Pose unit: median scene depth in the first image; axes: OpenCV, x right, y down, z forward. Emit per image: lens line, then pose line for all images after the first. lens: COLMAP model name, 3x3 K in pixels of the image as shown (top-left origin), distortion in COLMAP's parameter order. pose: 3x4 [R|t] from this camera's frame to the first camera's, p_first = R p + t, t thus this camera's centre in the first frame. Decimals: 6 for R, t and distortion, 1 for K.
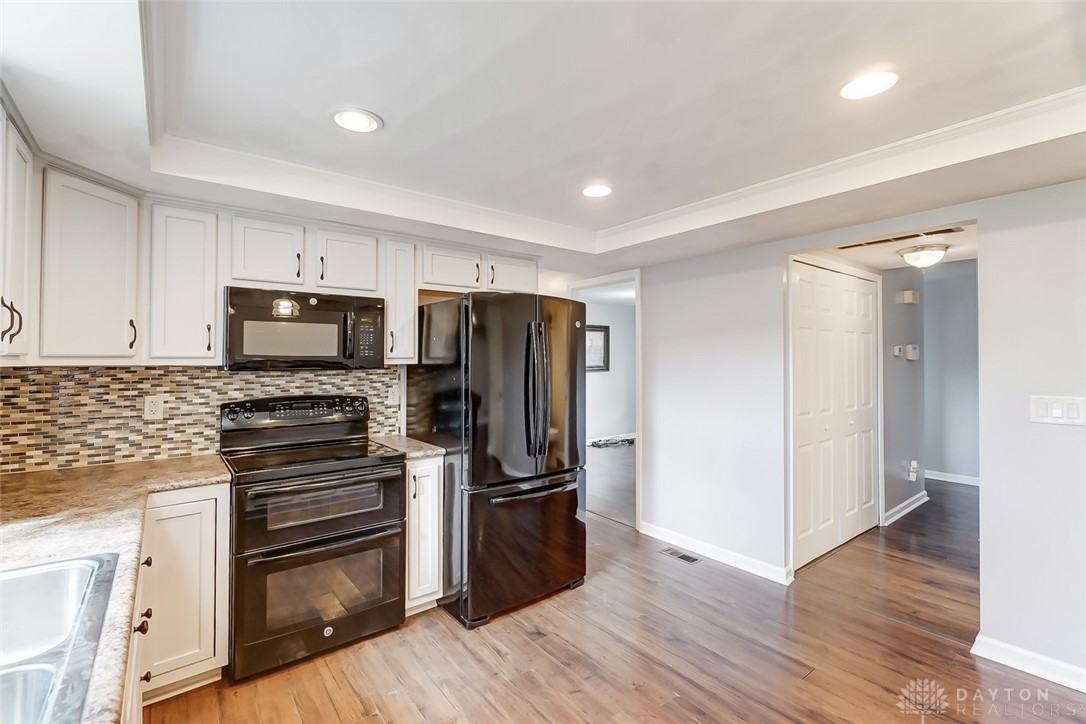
lens RADIAL K [[482.8, 0, 537.4], [0, 482.8, 353.1], [0, 0, 1]] dist [-0.001632, -0.000375]
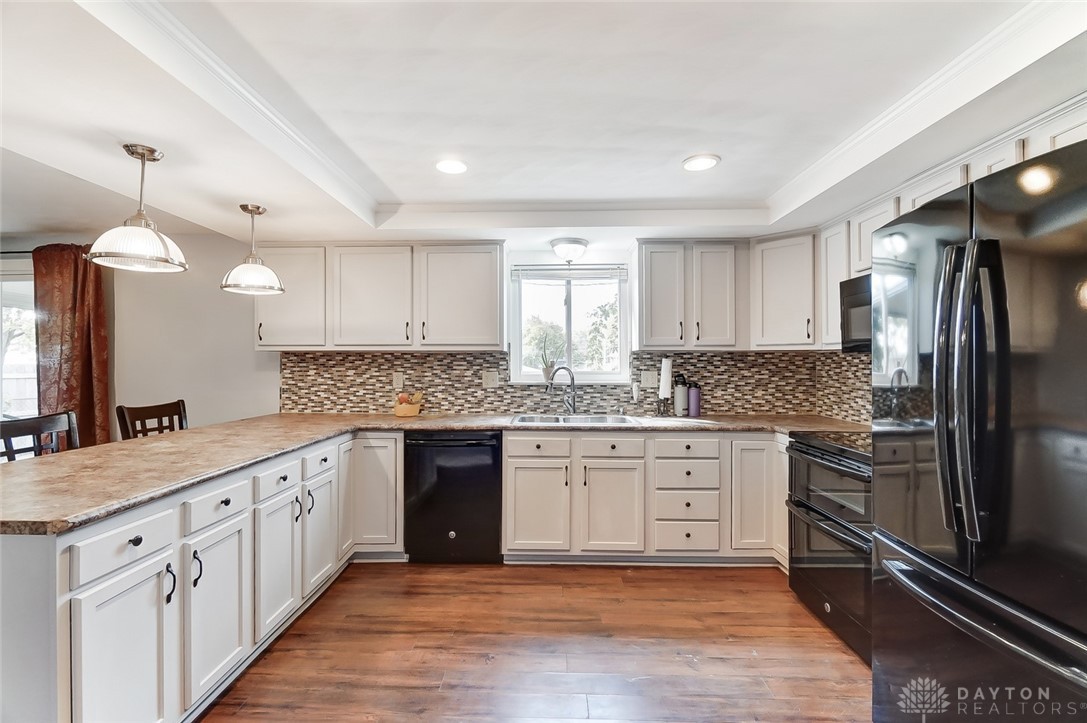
lens RADIAL K [[474.1, 0, 539.5], [0, 474.1, 360.0], [0, 0, 1]] dist [-0.001216, -0.000262]
pose [[-0.631889, -0.001976, -0.775057, 0.669001], [0.011696, 0.999859, -0.012084, 0.053757], [0.774971, -0.016701, -0.631776, 1.072042]]
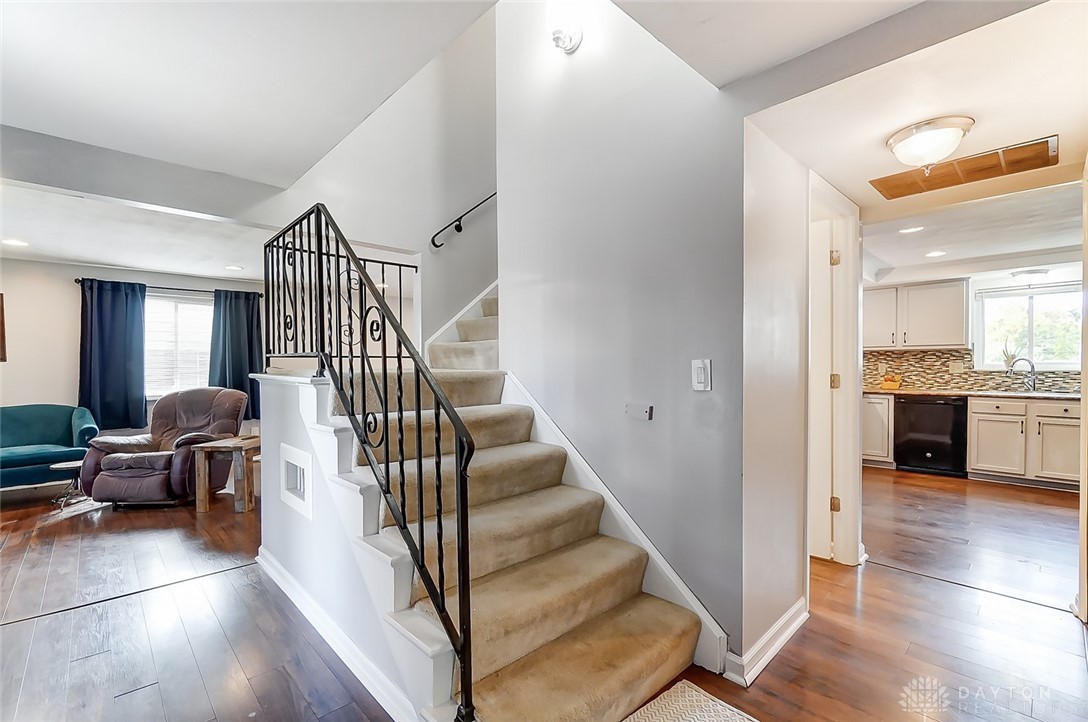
lens RADIAL K [[479.2, 0, 542.0], [0, 479.2, 370.5], [0, 0, 1]] dist [-0.000963, -0.000381]
pose [[-0.995046, 0.005431, -0.099269, 1.780911], [0.005651, 0.999982, -0.001937, 0.101619], [0.099257, -0.002488, -0.995059, 2.064960]]
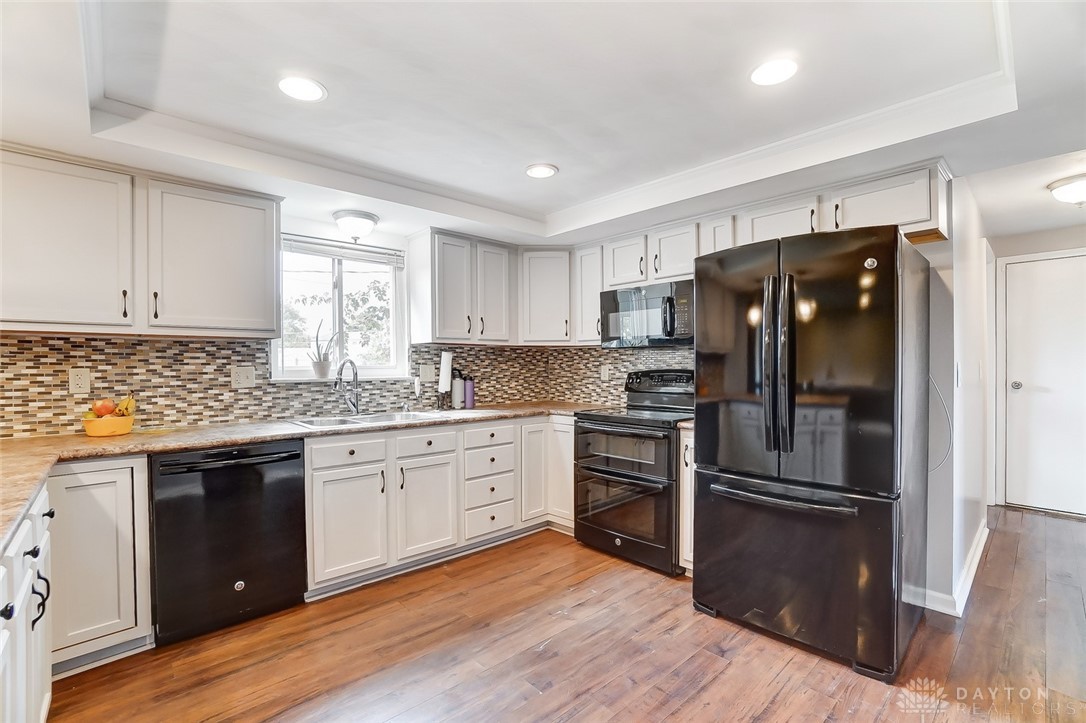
lens RADIAL K [[484.7, 0, 532.8], [0, 484.7, 369.8], [0, 0, 1]] dist [-0.057280, 0.020526]
pose [[0.077289, 0.011780, -0.996939, 0.790921], [0.017282, 0.999764, 0.013153, 0.074944], [0.996859, -0.018245, 0.077067, 0.616413]]
